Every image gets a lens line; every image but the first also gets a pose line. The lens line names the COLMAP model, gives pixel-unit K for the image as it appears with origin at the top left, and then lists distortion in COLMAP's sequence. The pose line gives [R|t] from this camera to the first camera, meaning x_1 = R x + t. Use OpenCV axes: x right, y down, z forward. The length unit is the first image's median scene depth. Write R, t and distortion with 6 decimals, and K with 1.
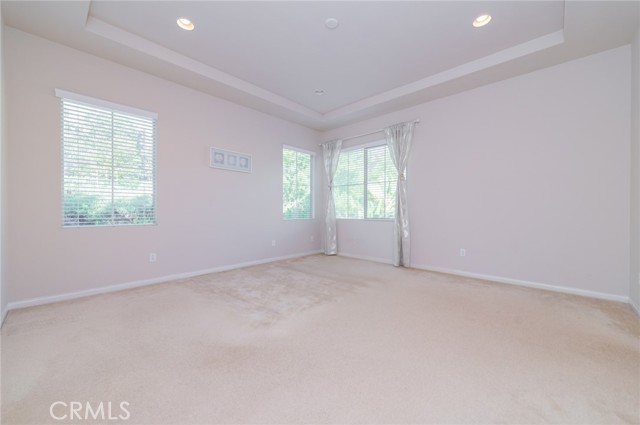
lens RADIAL K [[253.6, 0, 319.0], [0, 253.6, 211.3], [0, 0, 1]] dist [0.006294, -0.001310]
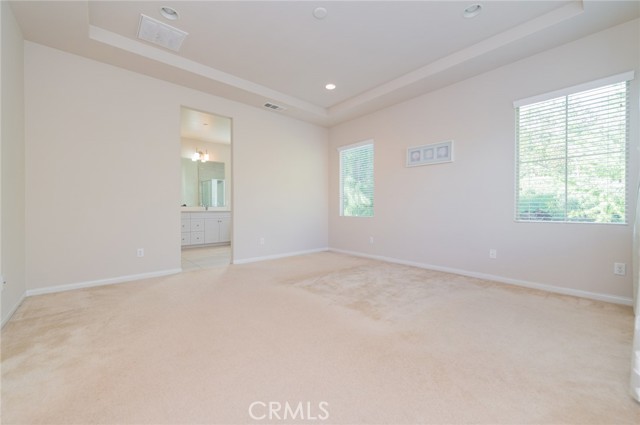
lens RADIAL K [[253.6, 0, 323.8], [0, 253.6, 209.8], [0, 0, 1]] dist [0.006294, -0.001310]
pose [[-0.087222, 0.004897, -0.996177, 0.617399], [0.010801, 0.999934, 0.003970, -0.002331], [0.996130, -0.010414, -0.087269, 0.680178]]
